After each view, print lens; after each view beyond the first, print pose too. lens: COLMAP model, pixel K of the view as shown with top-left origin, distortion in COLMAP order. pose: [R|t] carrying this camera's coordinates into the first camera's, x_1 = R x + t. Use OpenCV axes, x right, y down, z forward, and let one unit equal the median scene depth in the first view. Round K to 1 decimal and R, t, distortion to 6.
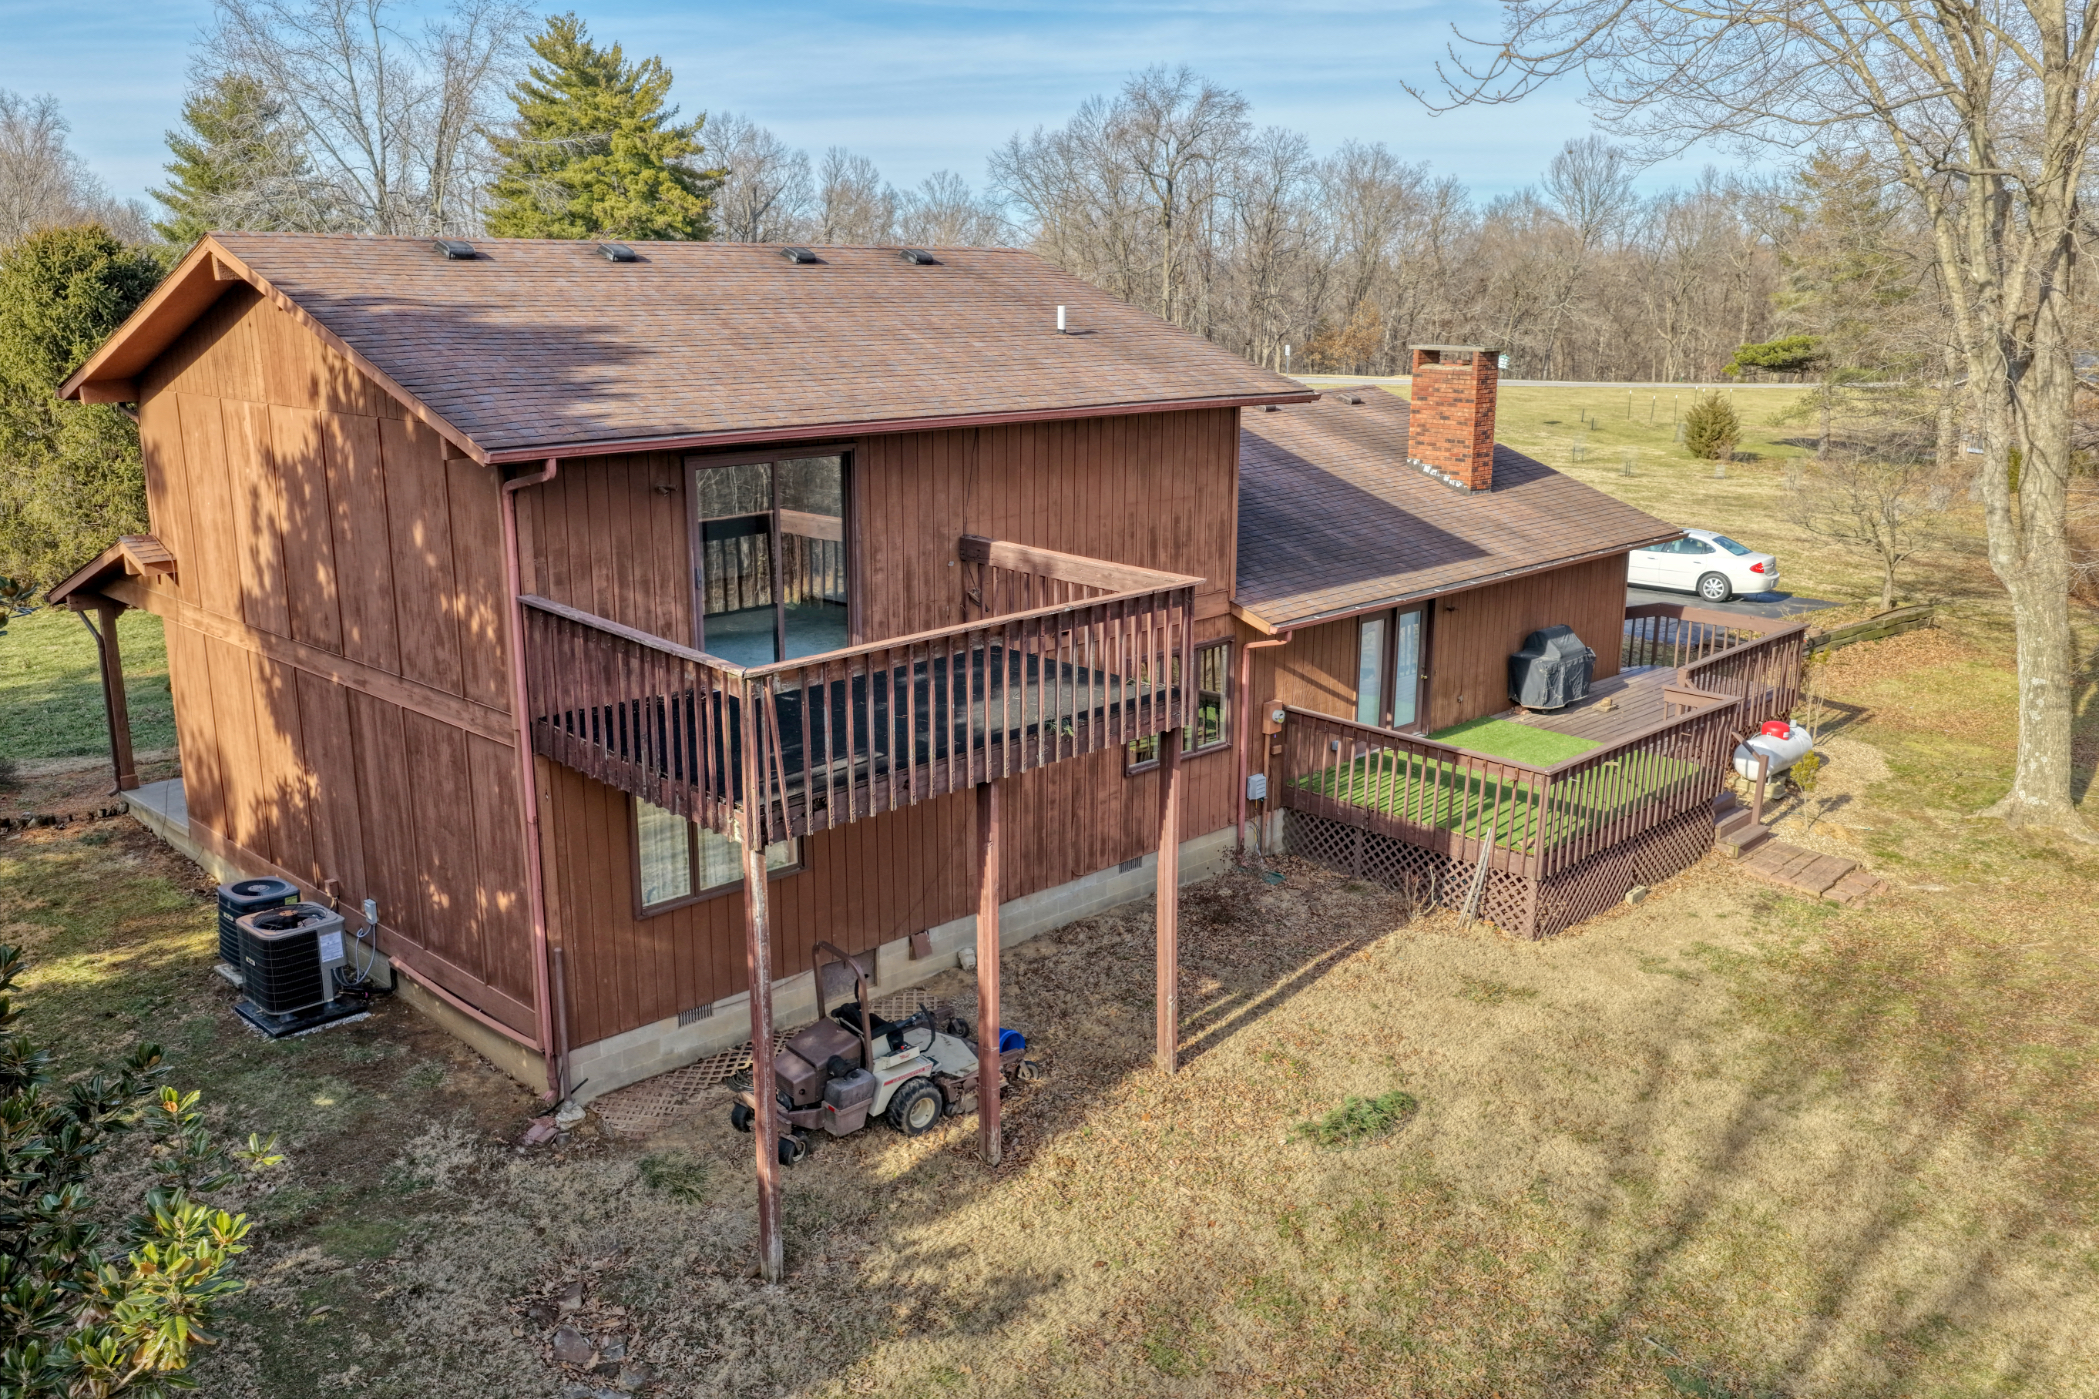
lens RADIAL K [[1711.4, 0, 1049.4], [0, 1711.4, 730.6], [0, 0, 1]] dist [-0.002135, -0.002016]
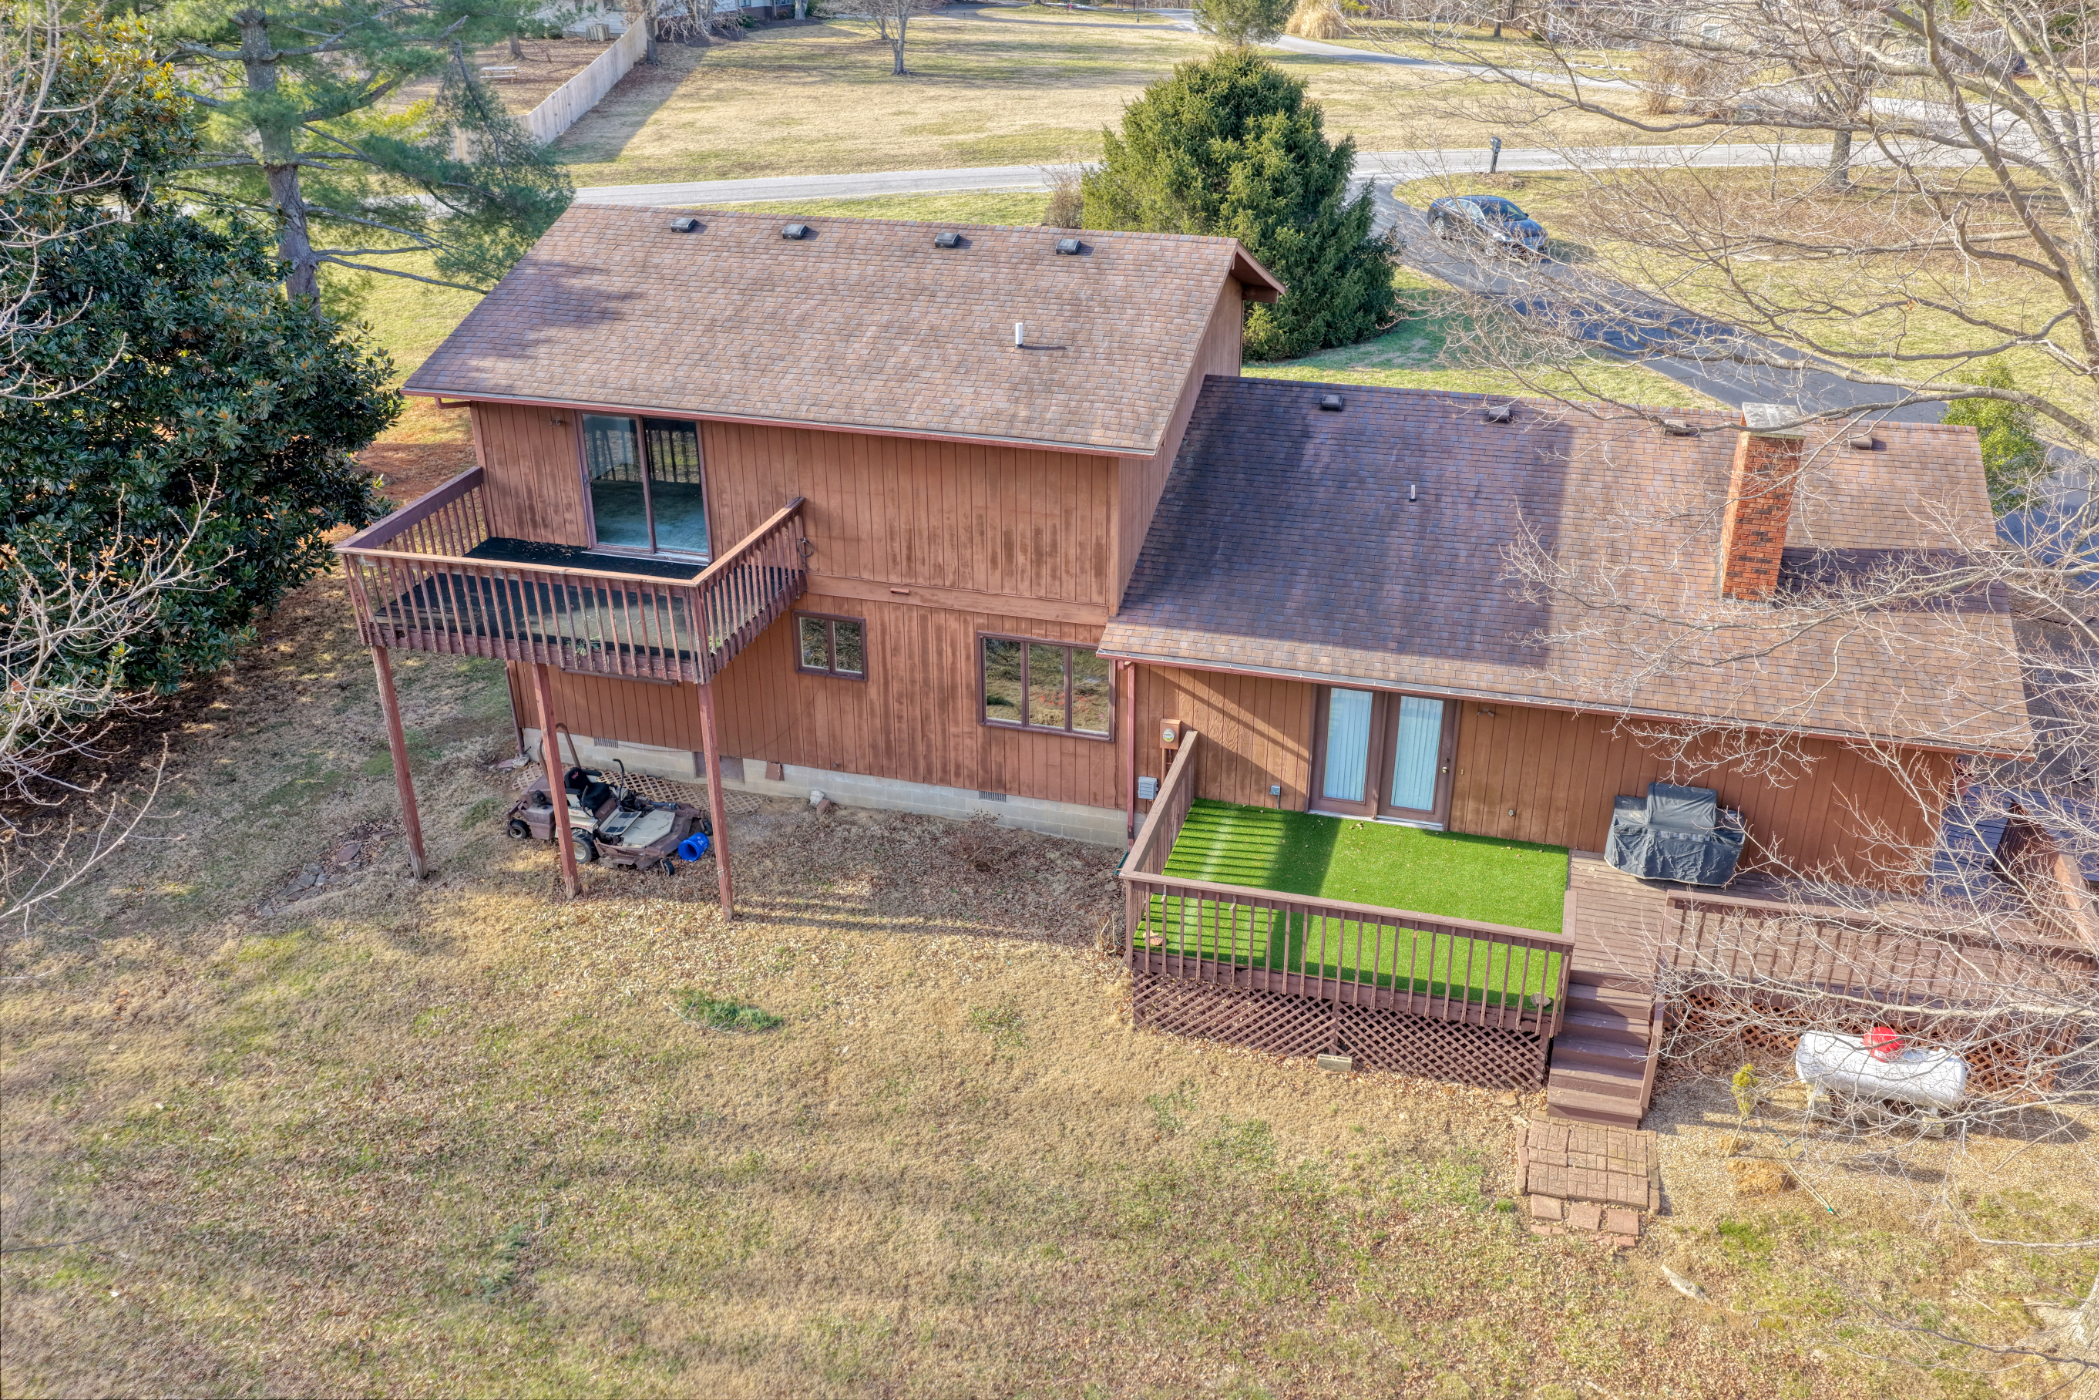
lens RADIAL K [[1711.4, 0, 1049.4], [0, 1711.4, 731.1], [0, 0, 1]] dist [-0.002135, -0.002016]
pose [[0.467458, 0.380580, -0.797899, 1.122311], [-0.213521, 0.924469, 0.315857, -0.391017], [0.857841, 0.022718, 0.513412, 0.467984]]
